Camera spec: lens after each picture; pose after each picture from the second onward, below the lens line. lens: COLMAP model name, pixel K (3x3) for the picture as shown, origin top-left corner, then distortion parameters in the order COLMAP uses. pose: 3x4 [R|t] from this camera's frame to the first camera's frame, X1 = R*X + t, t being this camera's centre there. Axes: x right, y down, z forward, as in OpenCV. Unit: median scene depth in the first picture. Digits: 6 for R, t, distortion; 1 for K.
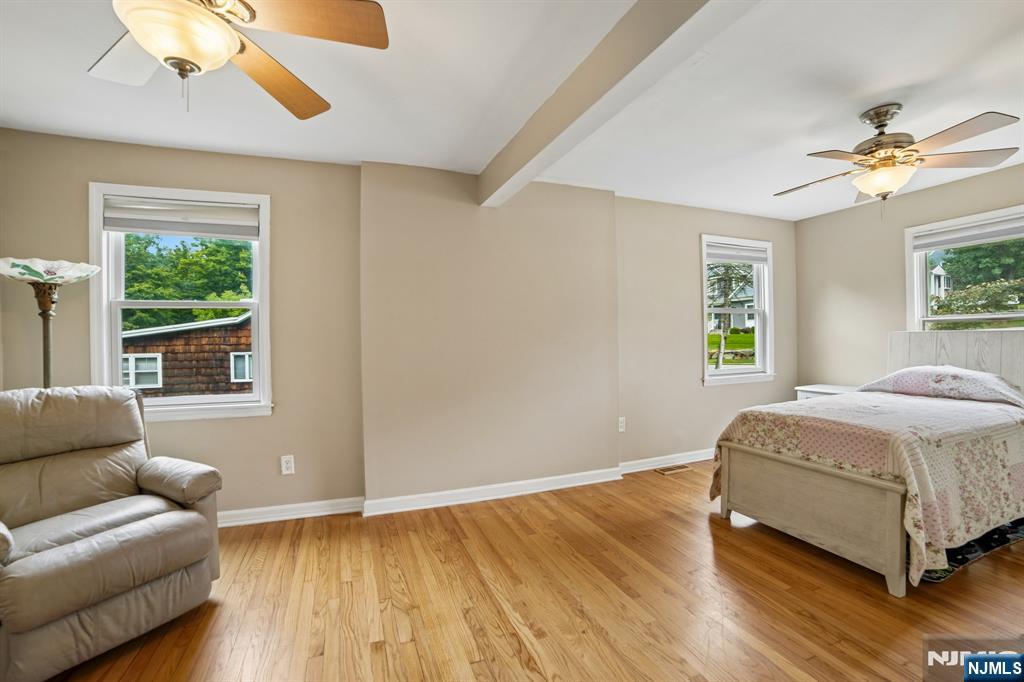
lens RADIAL K [[427.3, 0, 505.5], [0, 427.3, 335.7], [0, 0, 1]] dist [-0.082714, 0.024040]
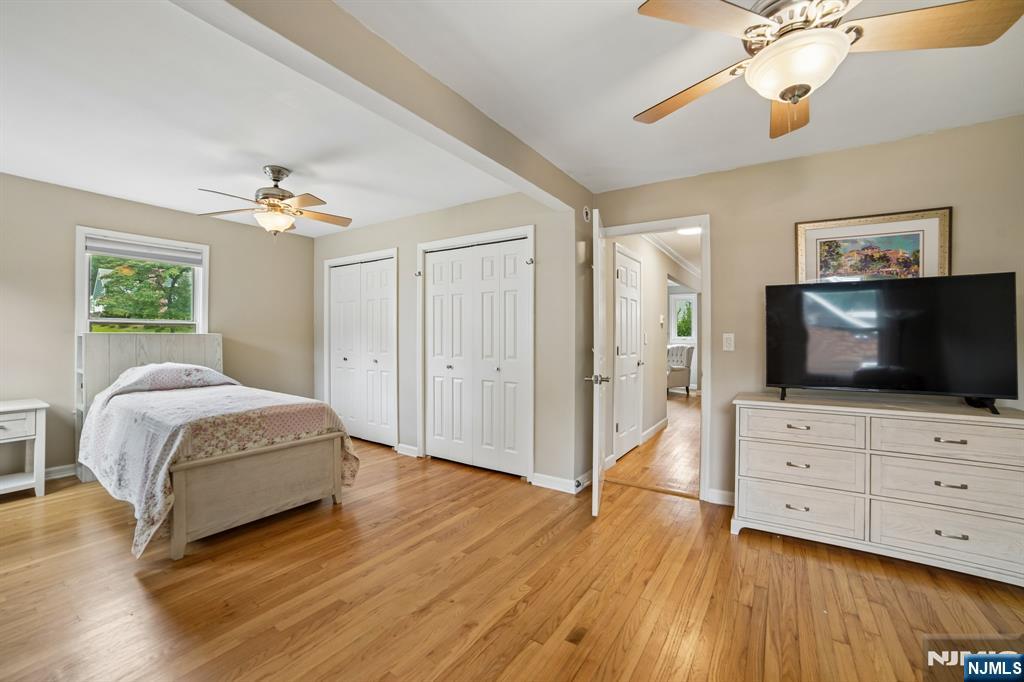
lens RADIAL K [[427.3, 0, 505.5], [0, 427.3, 335.7], [0, 0, 1]] dist [-0.082714, 0.024040]
pose [[-0.577046, 0.012113, 0.816621, -0.580195], [-0.003867, 0.999838, -0.017563, 0.014746], [-0.816702, -0.013293, -0.576906, 1.089685]]
